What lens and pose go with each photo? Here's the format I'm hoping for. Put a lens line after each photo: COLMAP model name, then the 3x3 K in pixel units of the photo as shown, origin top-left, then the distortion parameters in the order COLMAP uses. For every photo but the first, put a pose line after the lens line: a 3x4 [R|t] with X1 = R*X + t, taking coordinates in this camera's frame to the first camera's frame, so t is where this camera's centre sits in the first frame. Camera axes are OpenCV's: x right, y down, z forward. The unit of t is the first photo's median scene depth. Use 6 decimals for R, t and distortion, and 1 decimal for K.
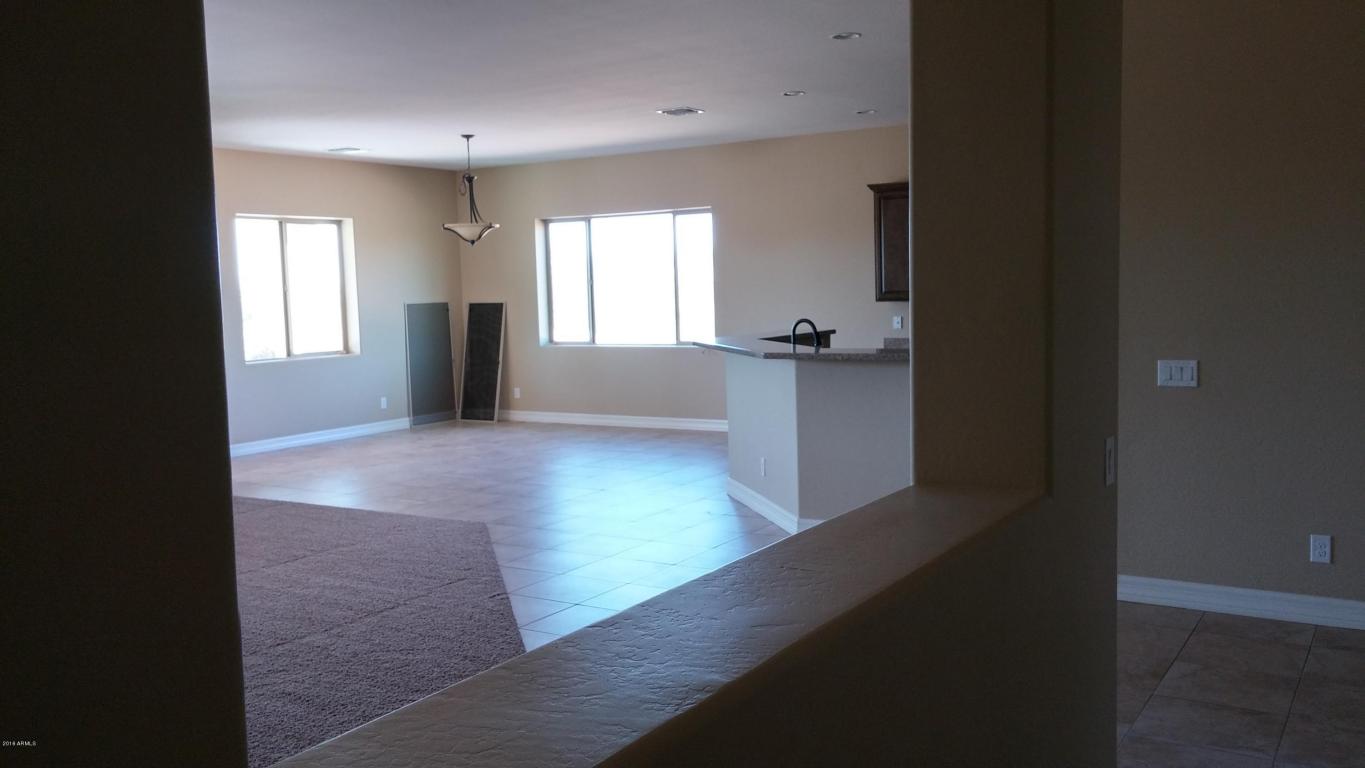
lens RADIAL K [[1127.7, 0, 688.2], [0, 1127.7, 378.1], [0, 0, 1]] dist [0.100120, -0.085849]
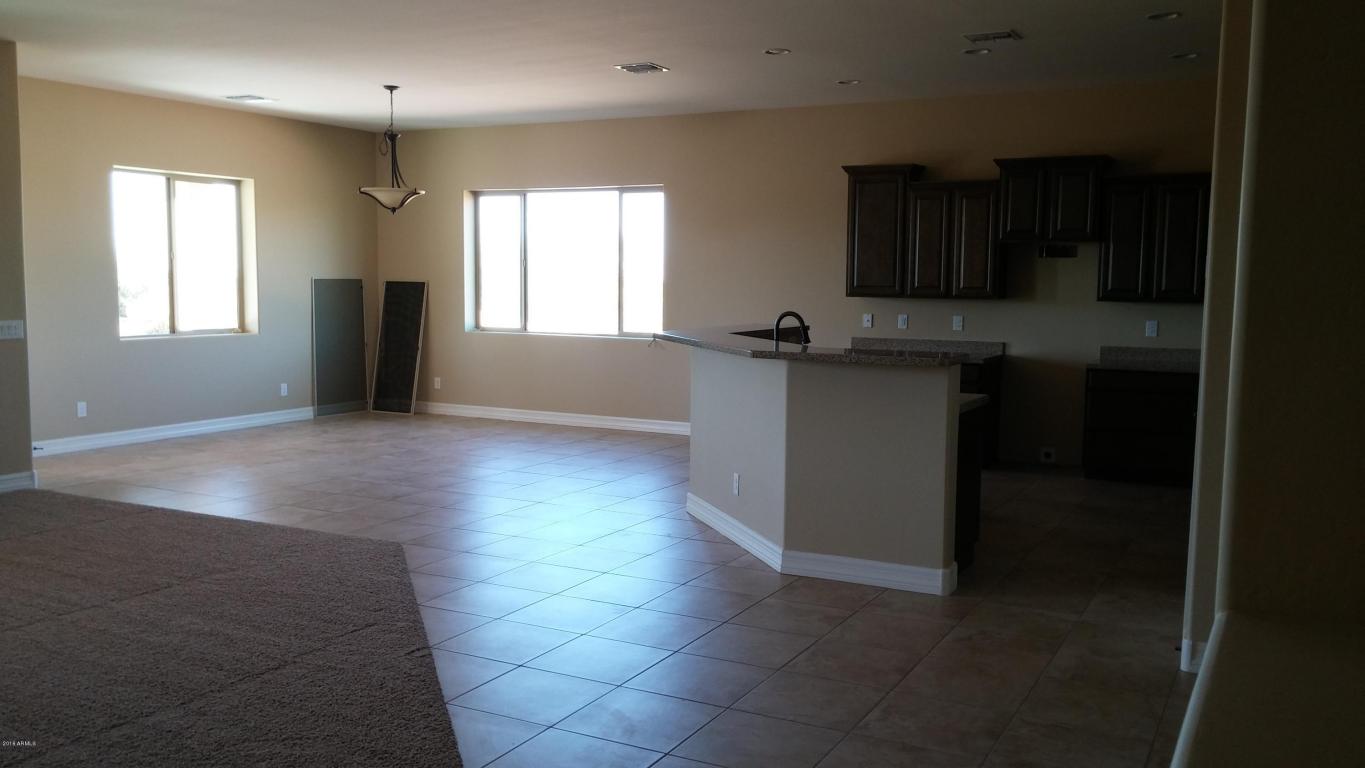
lens RADIAL K [[1127.7, 0, 688.2], [0, 1127.7, 378.1], [0, 0, 1]] dist [0.100120, -0.085849]
pose [[0.996701, 0.033172, 0.074074, -0.024580], [-0.033675, 0.999417, 0.005562, -0.003185], [-0.073847, -0.008038, 0.997237, 0.109436]]
